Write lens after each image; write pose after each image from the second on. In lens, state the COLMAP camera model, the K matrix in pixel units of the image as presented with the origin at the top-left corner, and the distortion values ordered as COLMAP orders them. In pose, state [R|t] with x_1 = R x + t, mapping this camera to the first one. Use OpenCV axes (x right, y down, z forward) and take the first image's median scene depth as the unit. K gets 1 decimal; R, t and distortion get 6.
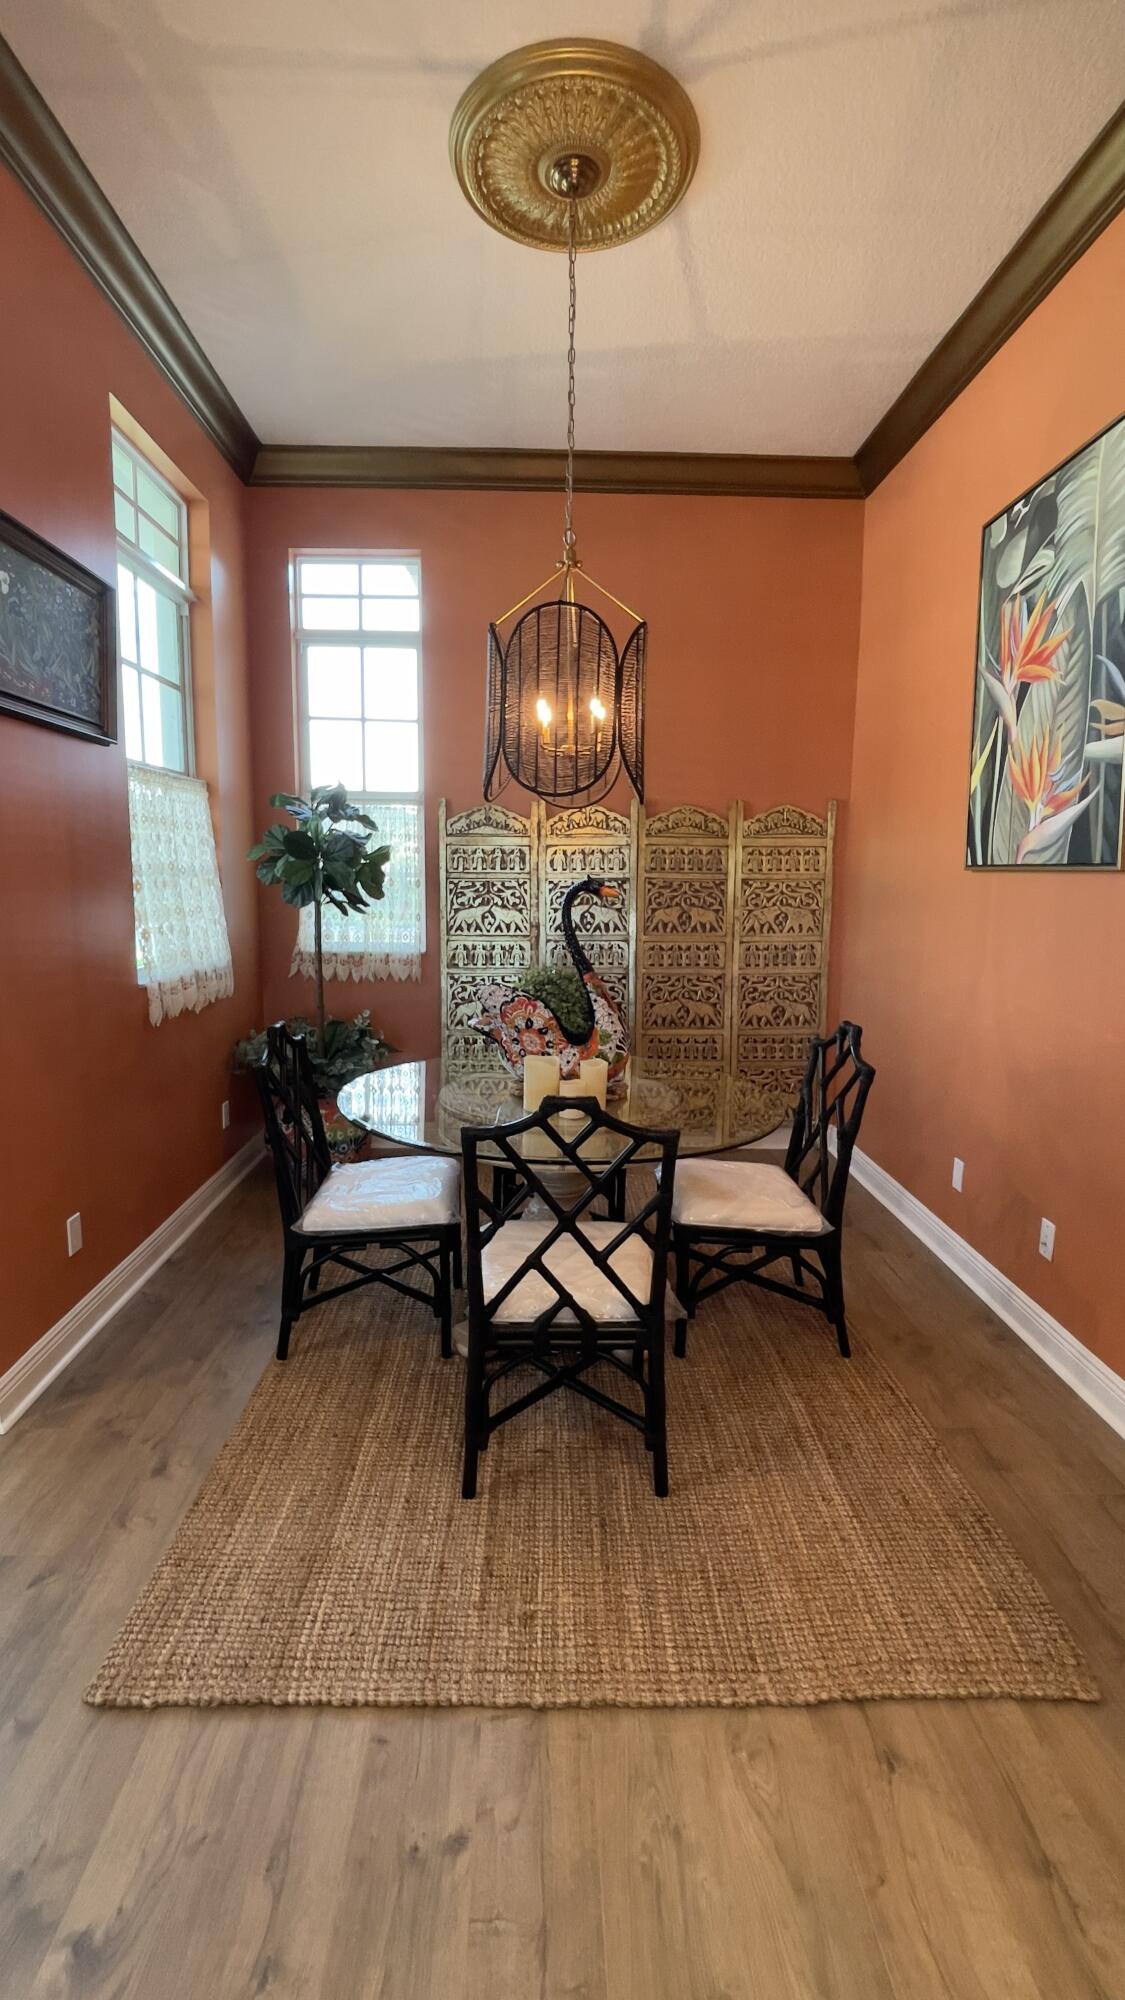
lens RADIAL K [[886.0, 0, 547.6], [0, 886.0, 1003.0], [0, 0, 1]] dist [-0.024594, -0.000255]
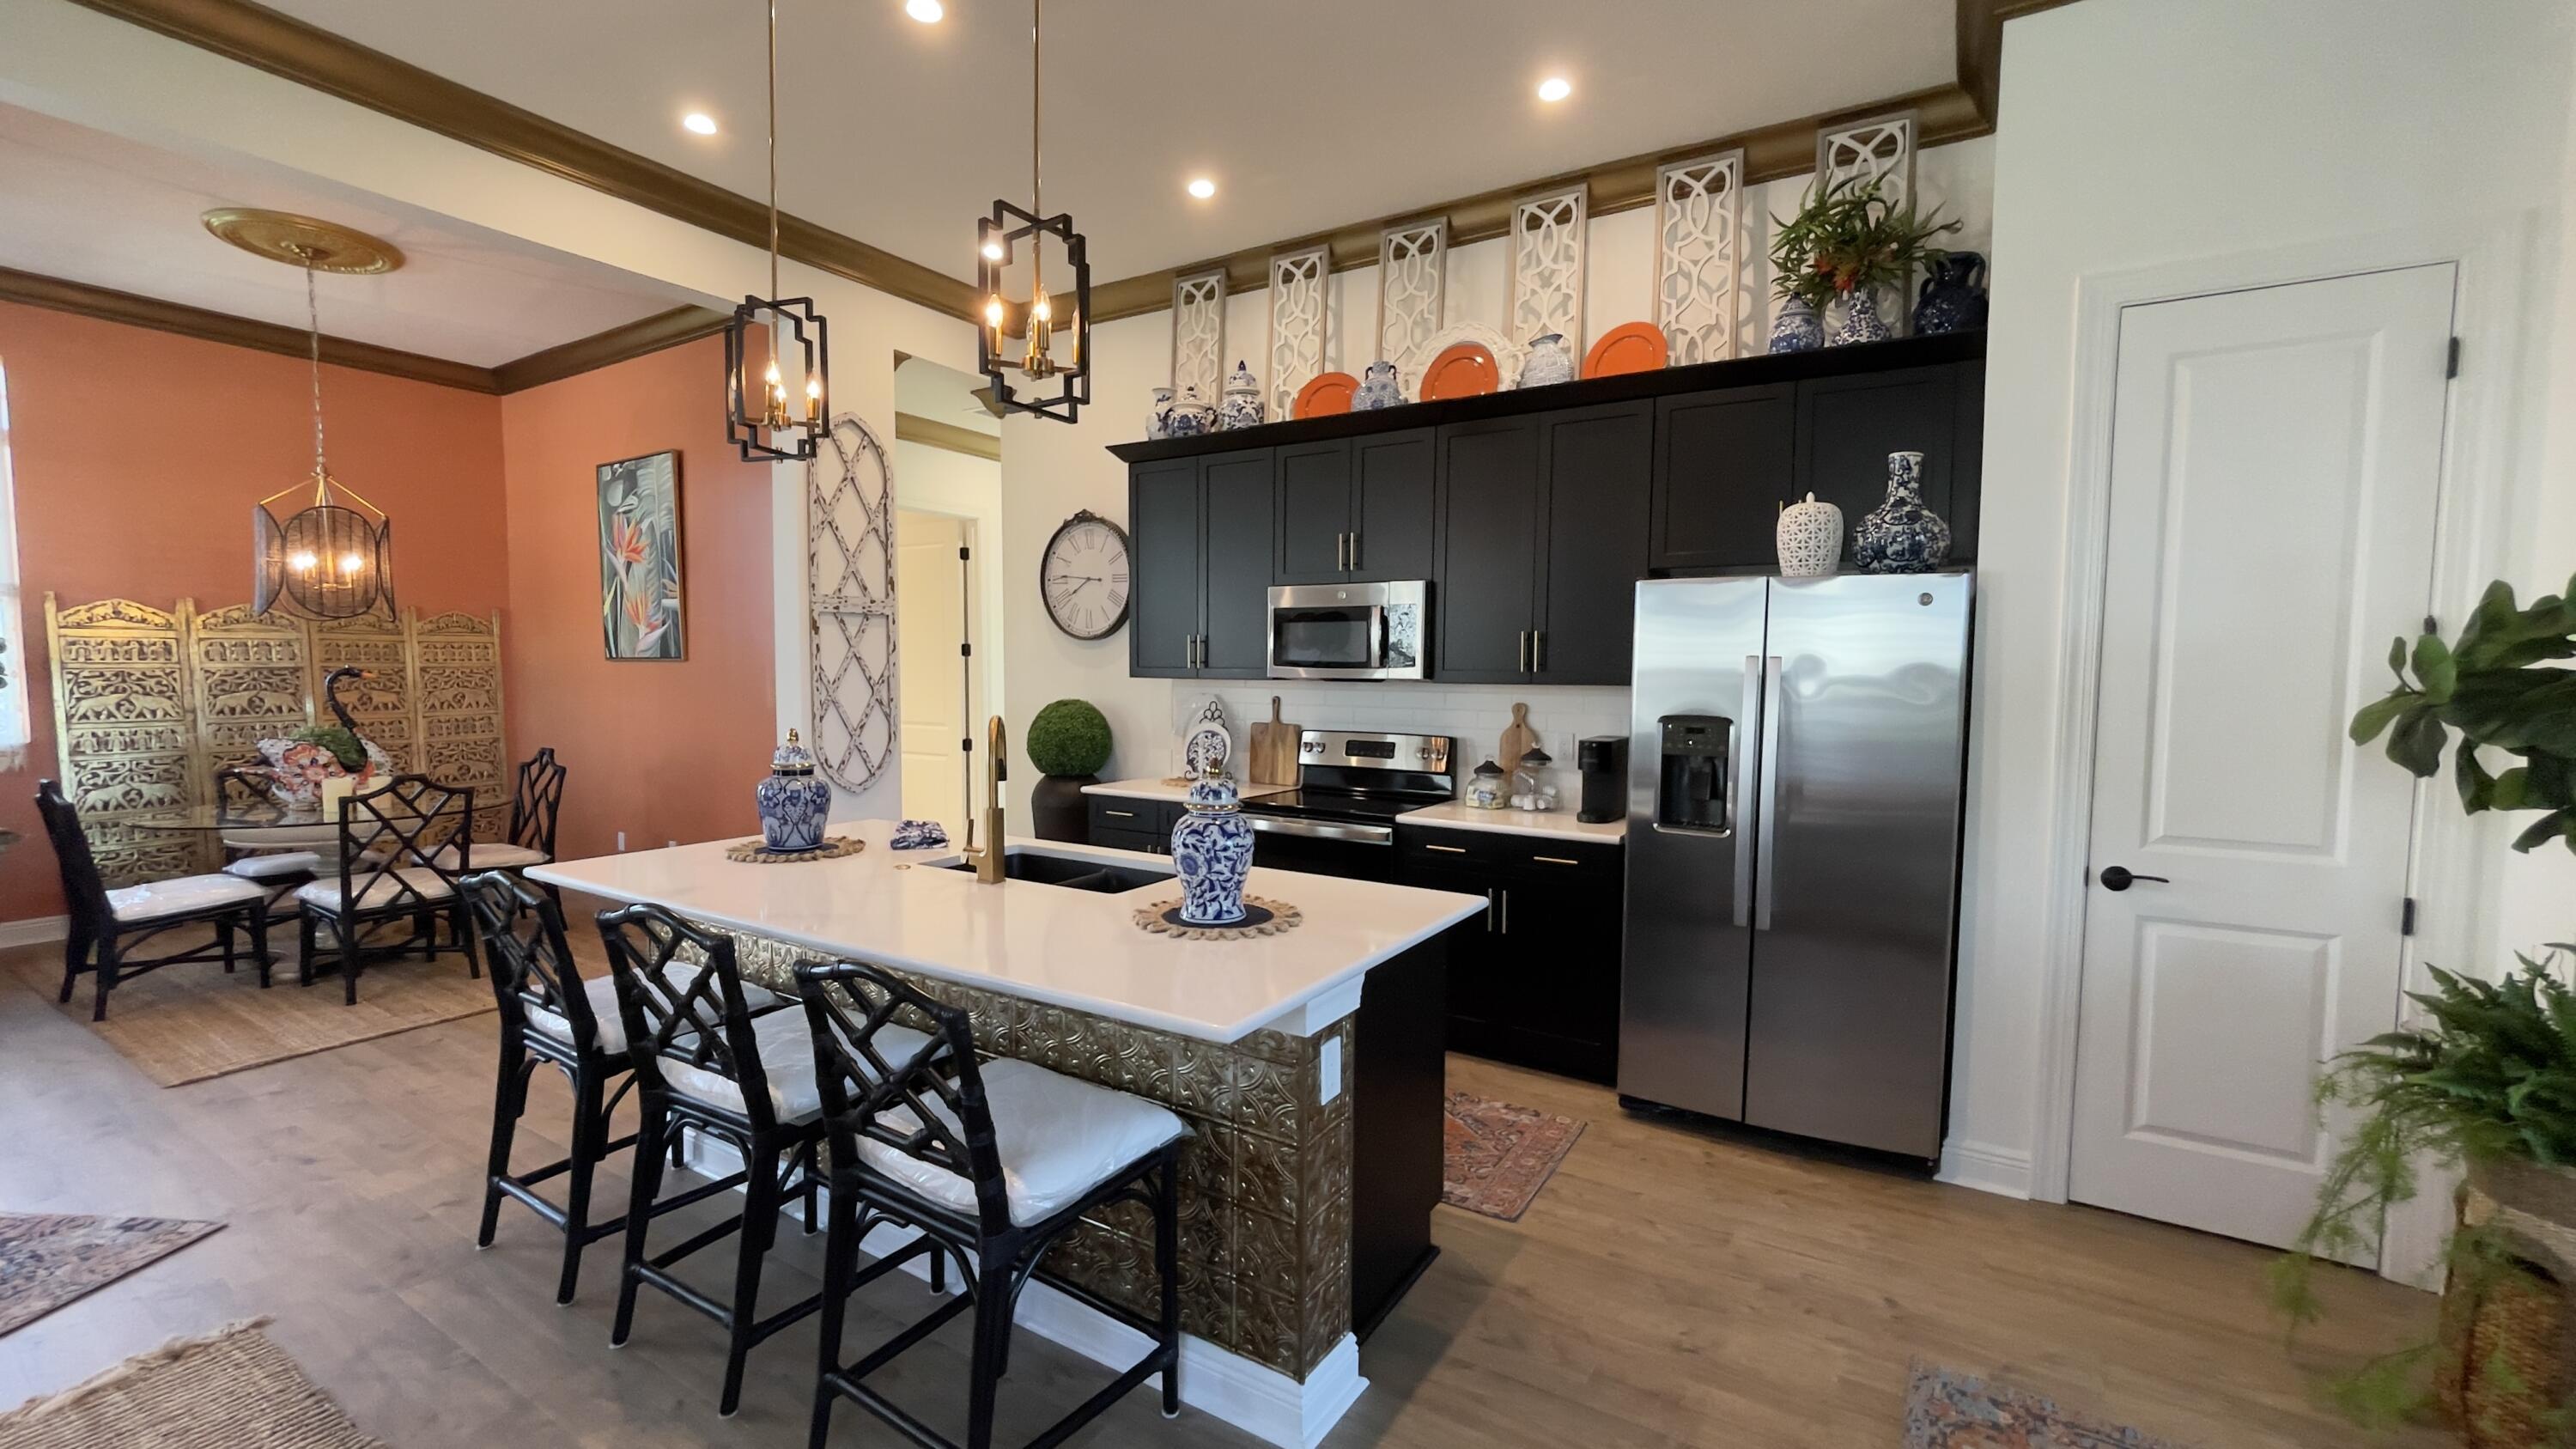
lens RADIAL K [[1050.0, 0, 1277.3], [0, 1050.0, 733.1], [0, 0, 1]] dist [-0.031568, 0.014004]
pose [[0.534535, -0.060349, 0.842989, -0.386087], [0.122268, 0.992476, -0.006479, 0.116006], [-0.836255, 0.106534, 0.537891, -0.832693]]
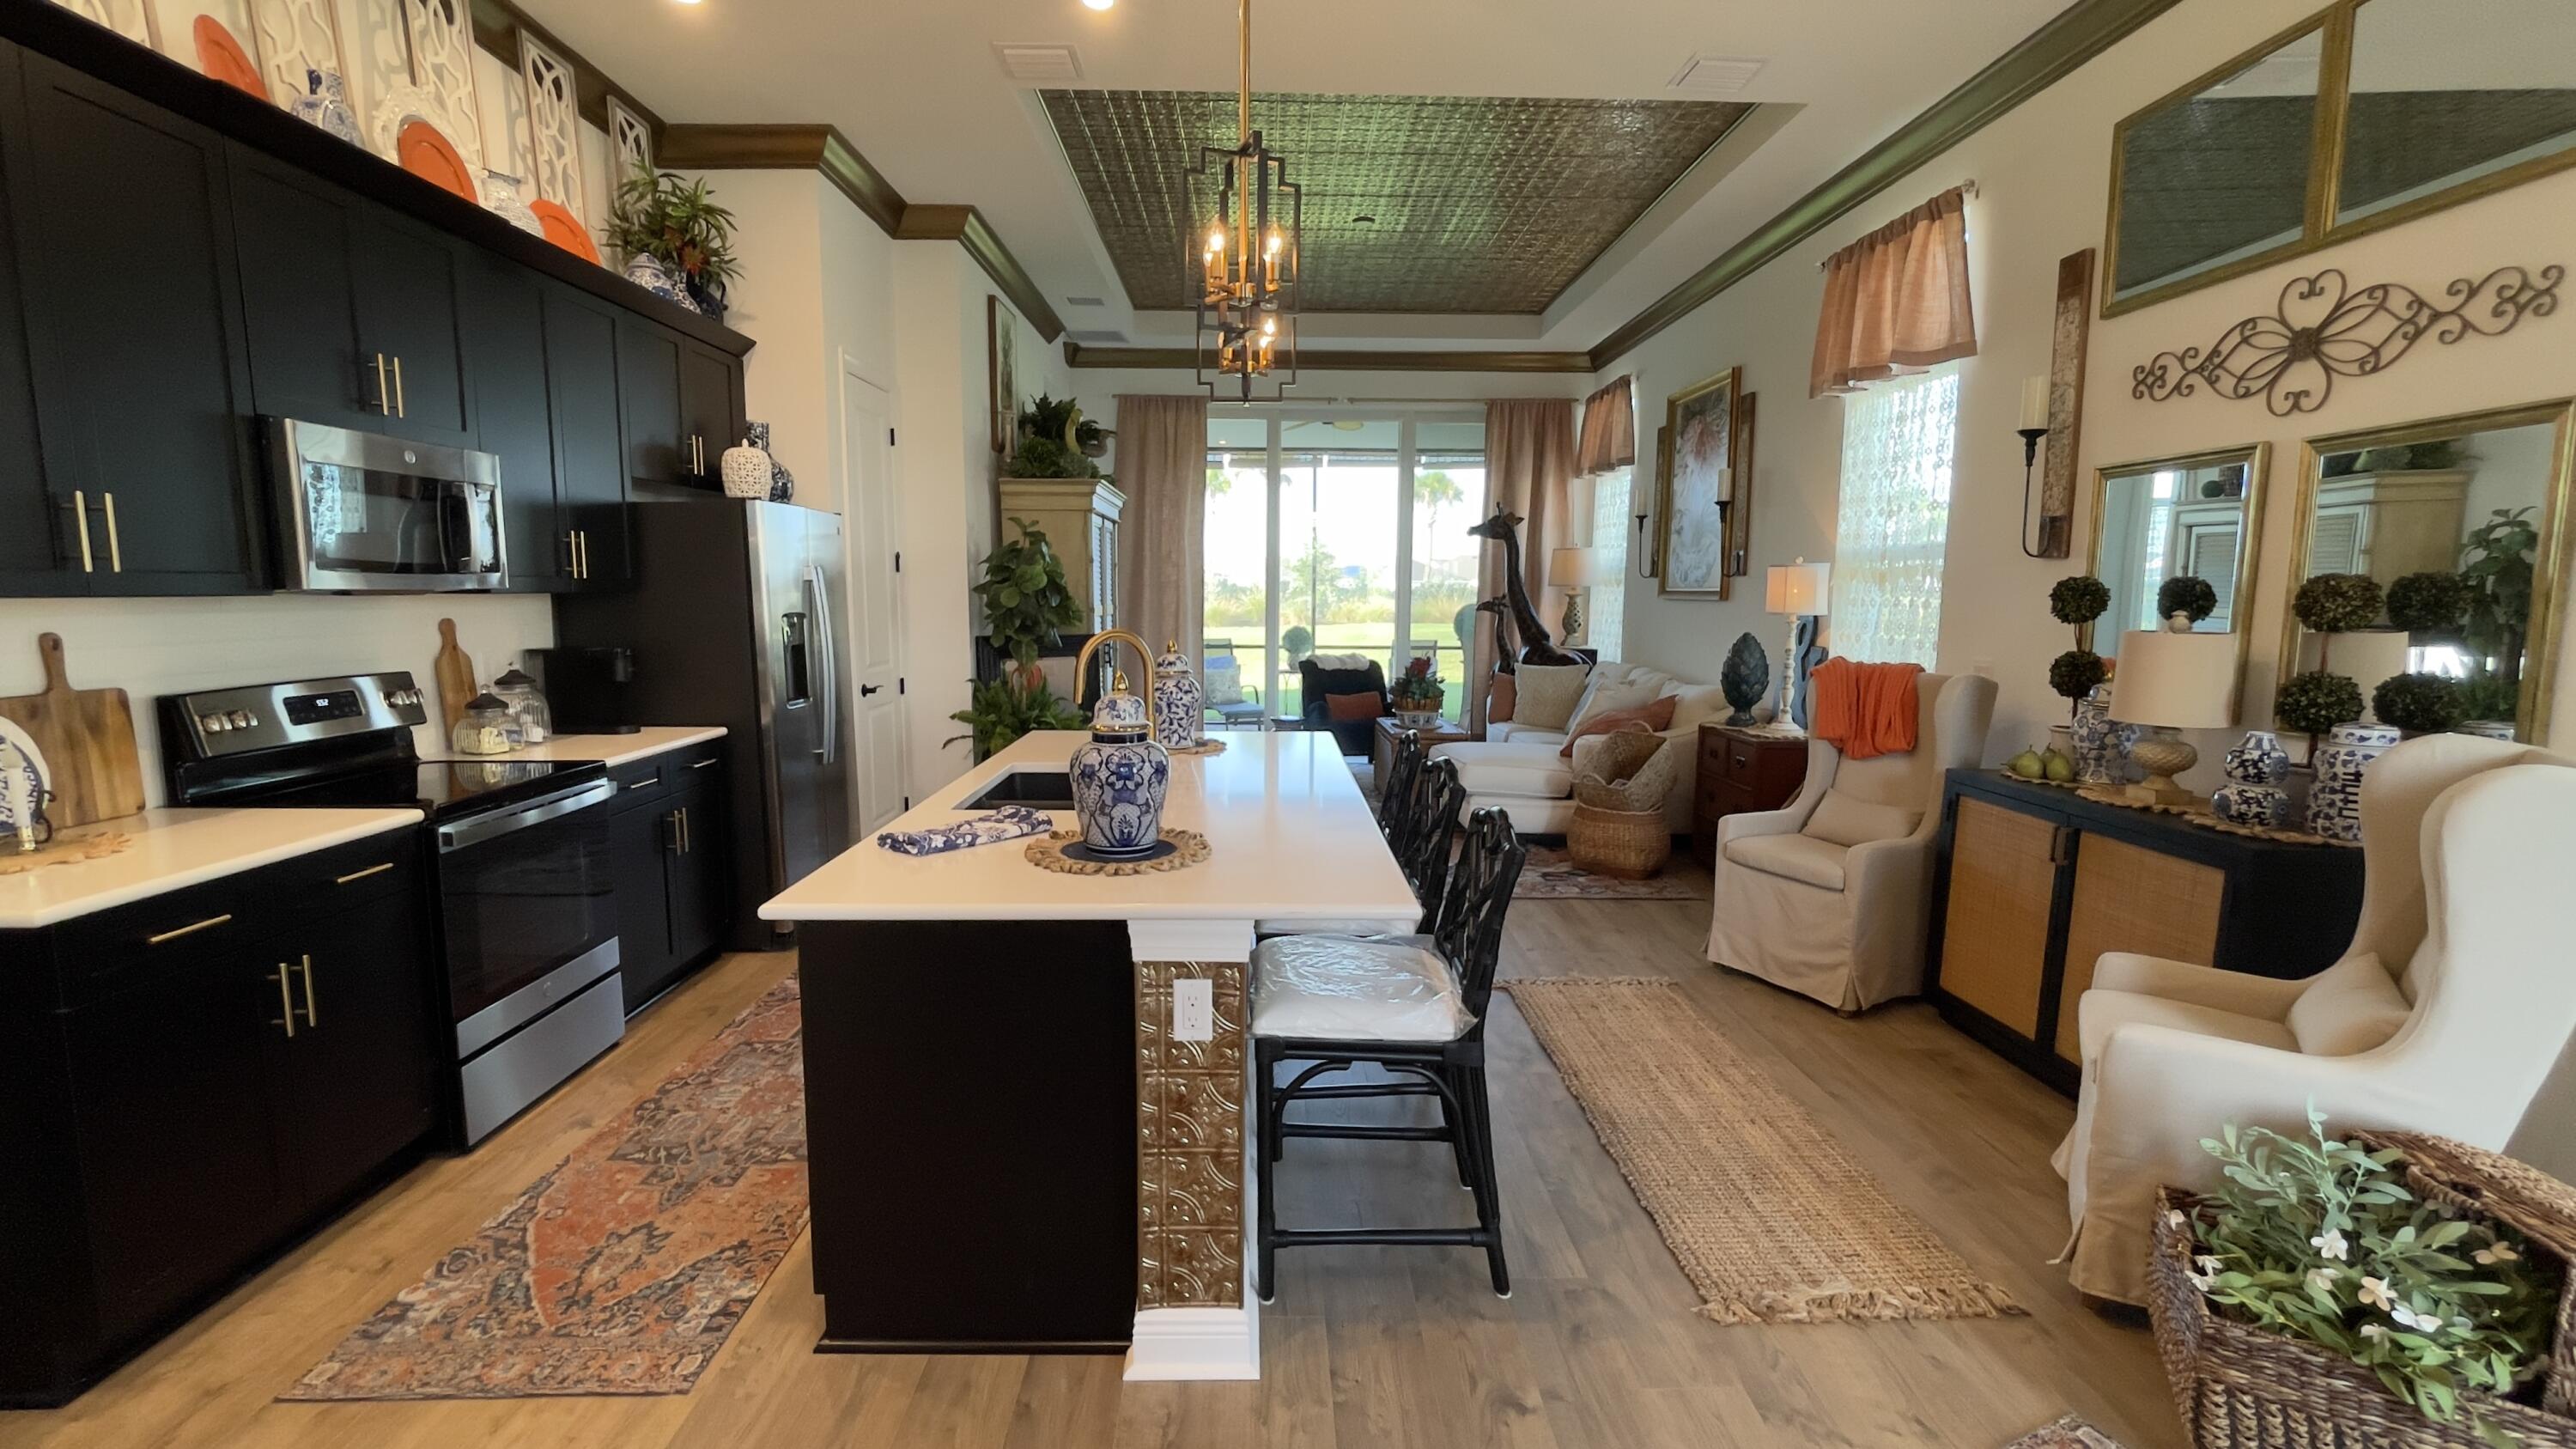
lens RADIAL K [[1132.6, 0, 1282.0], [0, 1132.6, 732.7], [0, 0, 1]] dist [0.014269, -0.000011]
pose [[-0.999759, -0.018163, -0.012357, -0.035433], [-0.020859, 0.961341, 0.274569, -0.051366], [0.006892, 0.274761, -0.961488, 0.330727]]
